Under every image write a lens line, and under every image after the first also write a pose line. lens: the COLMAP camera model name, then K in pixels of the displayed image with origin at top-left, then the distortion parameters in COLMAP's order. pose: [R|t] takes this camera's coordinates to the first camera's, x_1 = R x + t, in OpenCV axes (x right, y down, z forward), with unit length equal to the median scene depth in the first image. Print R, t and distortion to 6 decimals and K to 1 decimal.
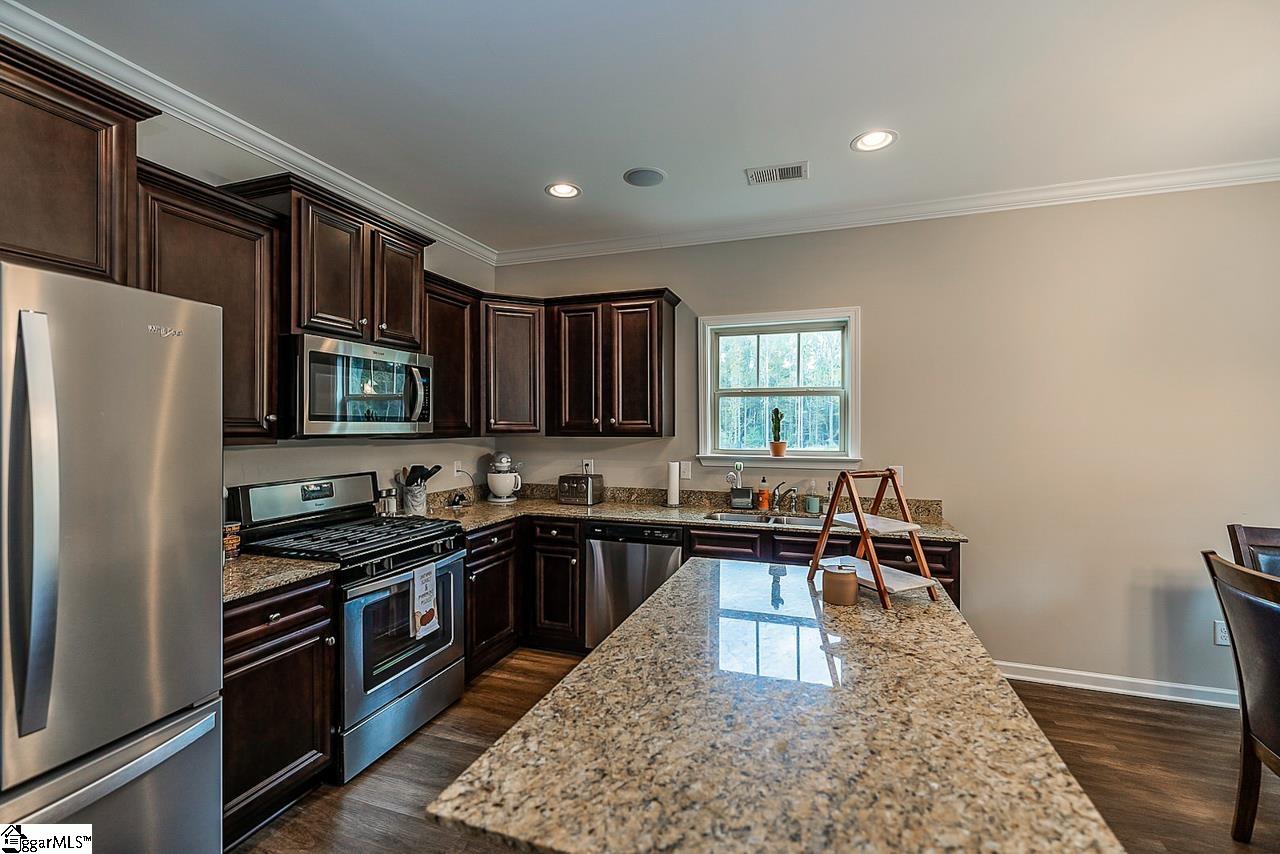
lens RADIAL K [[541.1, 0, 634.8], [0, 541.1, 424.2], [0, 0, 1]] dist [0.004467, -0.003737]
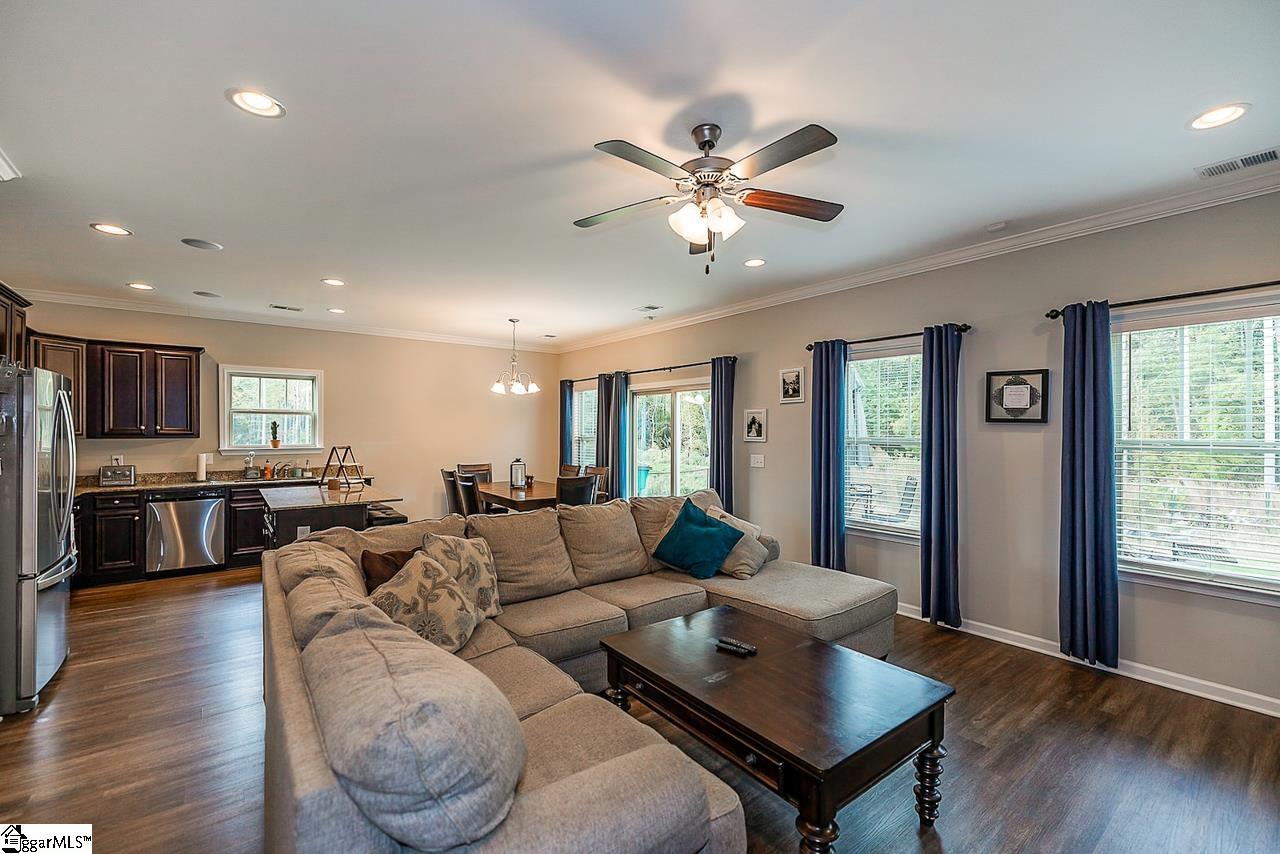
lens RADIAL K [[561.5, 0, 625.1], [0, 561.5, 429.4], [0, 0, 1]] dist [0.004011, -0.000877]
pose [[0.566642, 0.002254, 0.823961, -0.675868], [-0.002633, 0.999996, -0.000925, -0.003946], [-0.823960, -0.001645, 0.566646, -1.111749]]
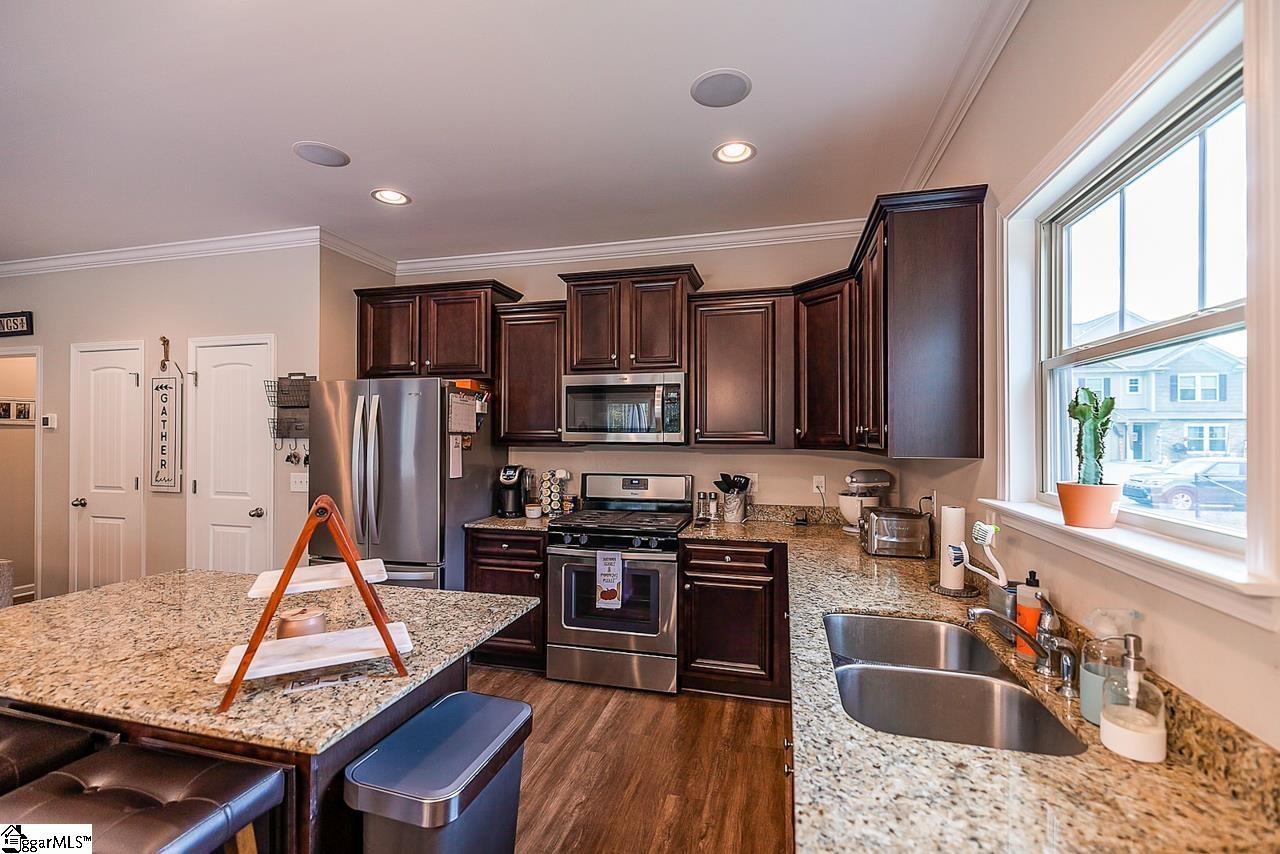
lens RADIAL K [[541.1, 0, 643.8], [0, 541.1, 427.8], [0, 0, 1]] dist [0.004467, -0.003737]
pose [[0.095963, -0.013299, -0.995296, 0.656787], [-0.000443, 0.999910, -0.013403, 0.000761], [0.995385, 0.001727, 0.095948, 0.759147]]
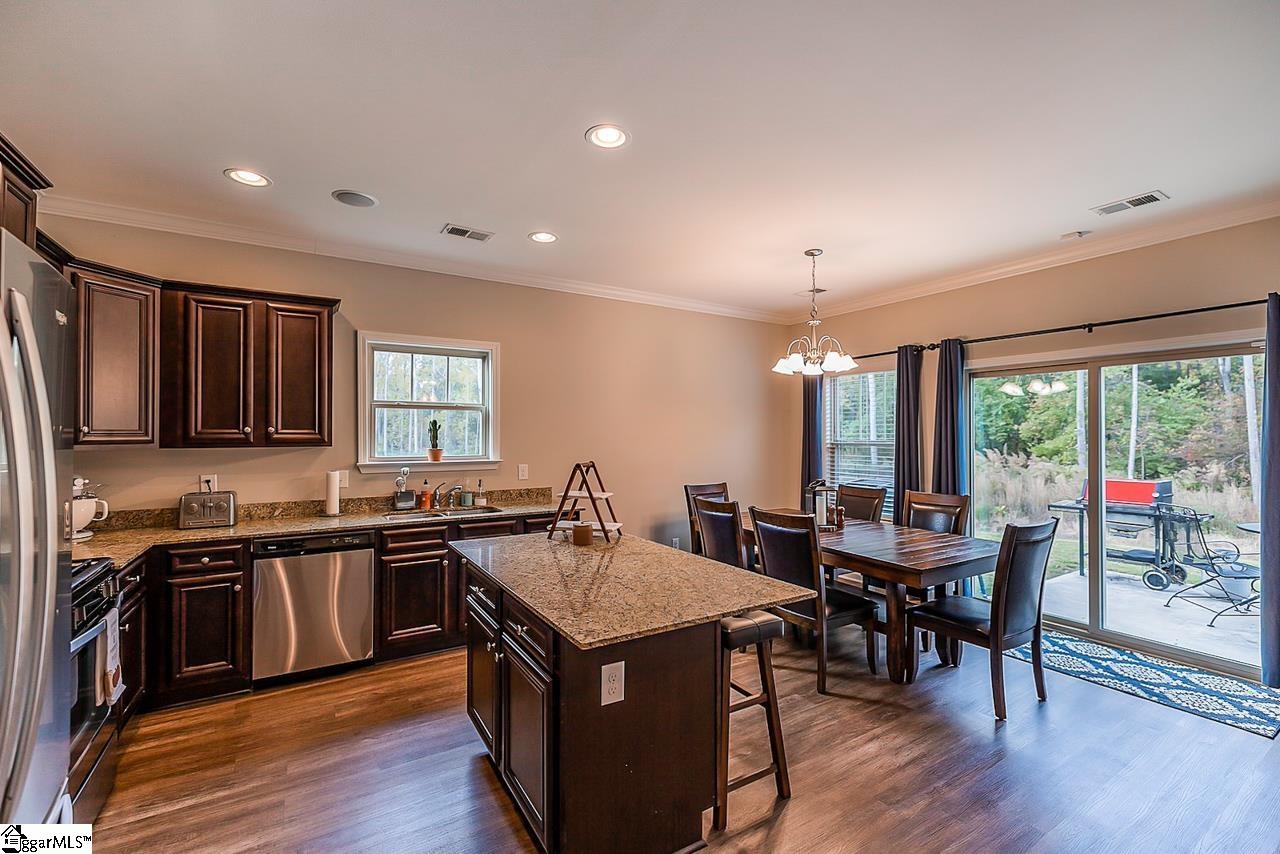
lens RADIAL K [[541.1, 0, 623.1], [0, 541.1, 427.1], [0, 0, 1]] dist [0.004467, -0.003737]
pose [[0.642194, 0.011778, 0.766452, -0.407152], [0.000585, 0.999874, -0.015855, 0.004598], [-0.766542, 0.010630, 0.642106, -0.063788]]
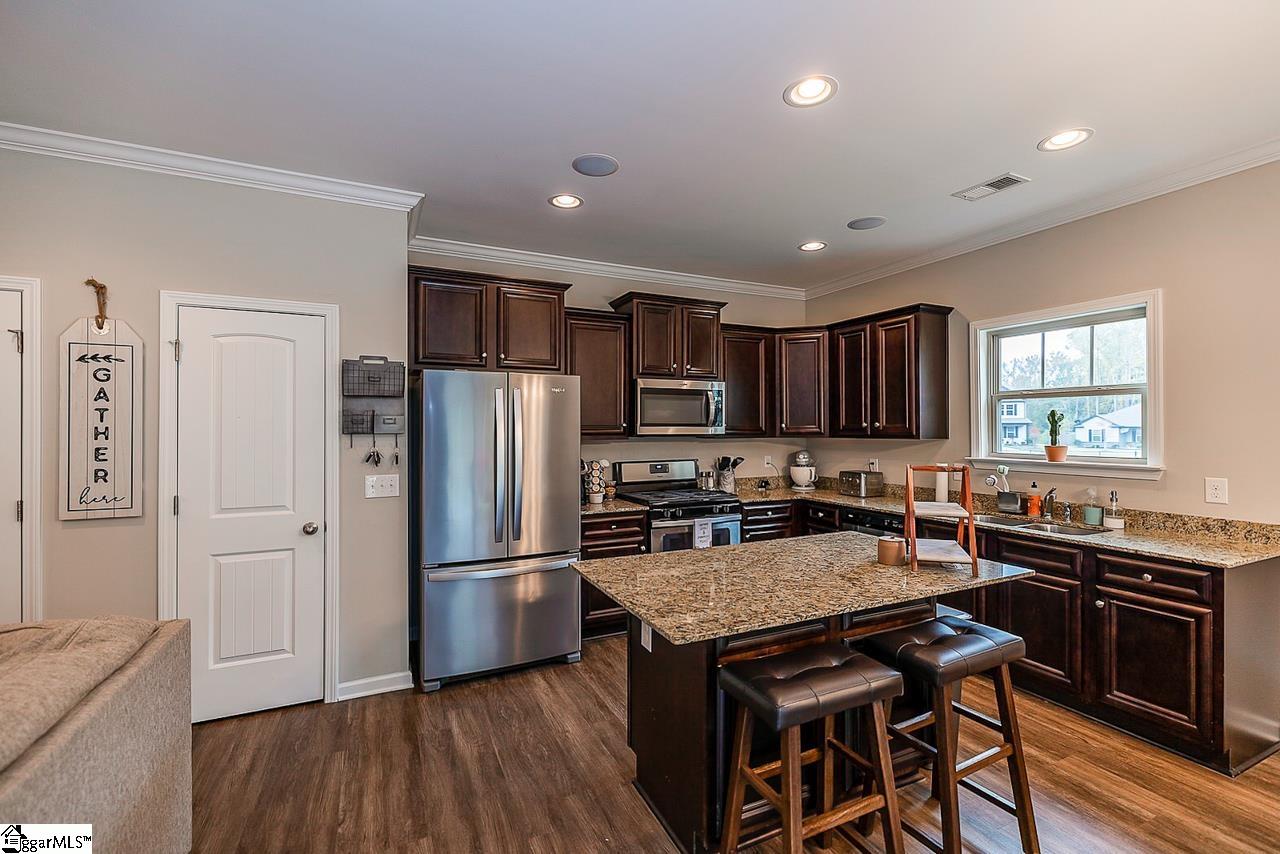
lens RADIAL K [[541.1, 0, 634.9], [0, 541.1, 423.0], [0, 0, 1]] dist [0.004467, -0.003737]
pose [[0.702775, -0.010761, -0.711330, 0.462904], [0.004388, 0.999932, -0.010791, 0.000650], [0.711398, 0.004462, 0.702775, -0.187080]]
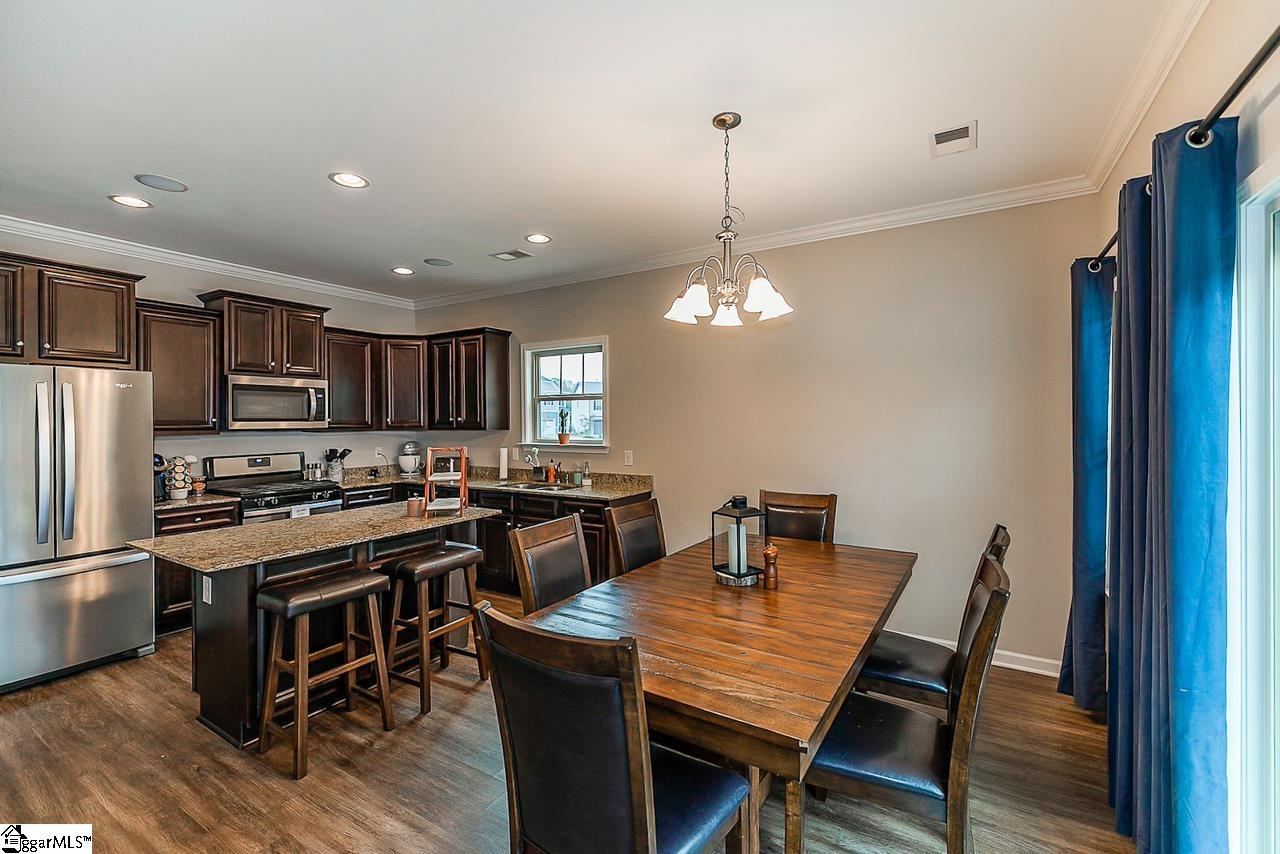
lens RADIAL K [[541.1, 0, 616.6], [0, 541.1, 423.7], [0, 0, 1]] dist [0.004467, -0.003737]
pose [[0.973054, -0.006594, -0.230483, 0.793554], [0.008104, 0.999951, 0.005603, -0.000136], [0.230435, -0.007320, 0.973060, -0.362271]]
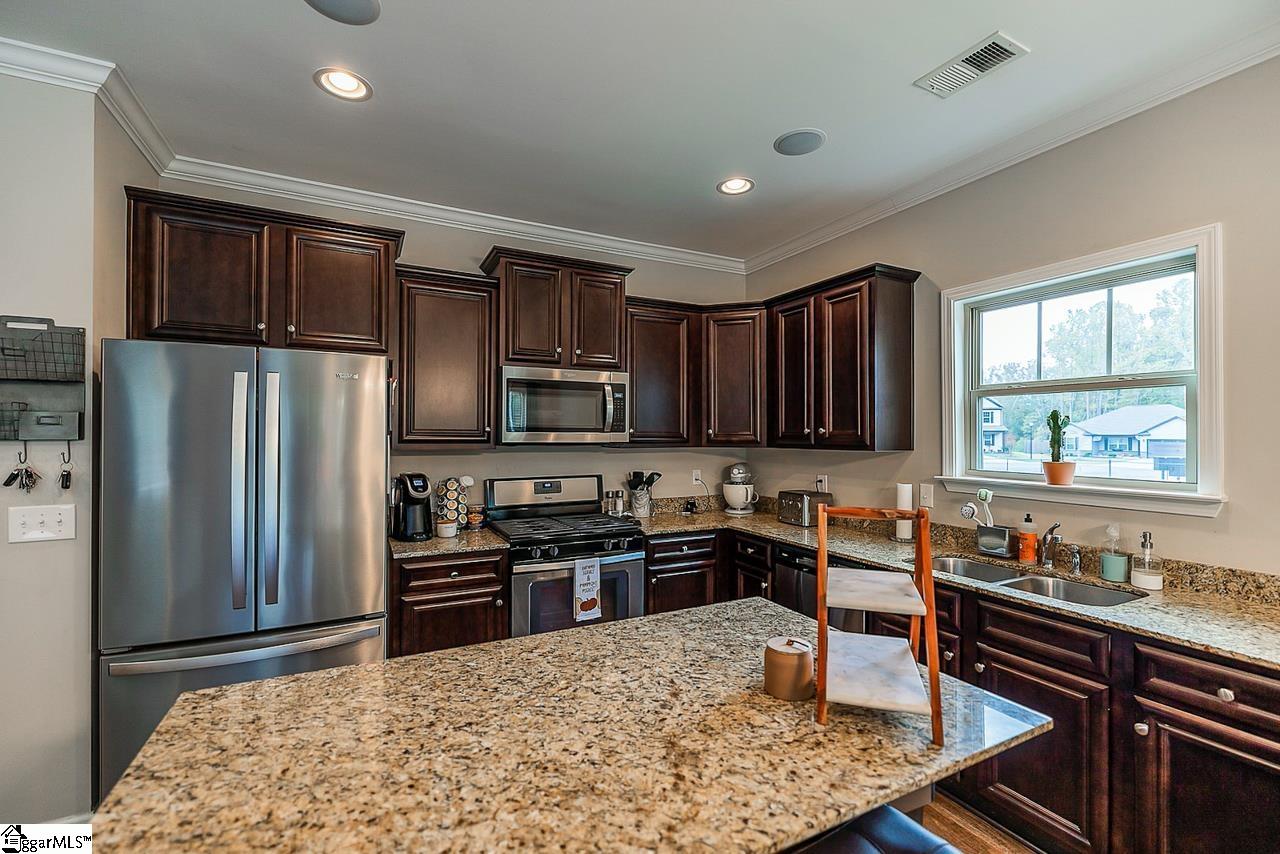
lens RADIAL K [[541.1, 0, 636.0], [0, 541.1, 435.8], [0, 0, 1]] dist [0.004467, -0.003737]
pose [[0.723719, 0.003477, -0.690086, 0.380619], [-0.000302, 0.999989, 0.004722, -0.003718], [0.690095, -0.003209, 0.723712, 0.189465]]
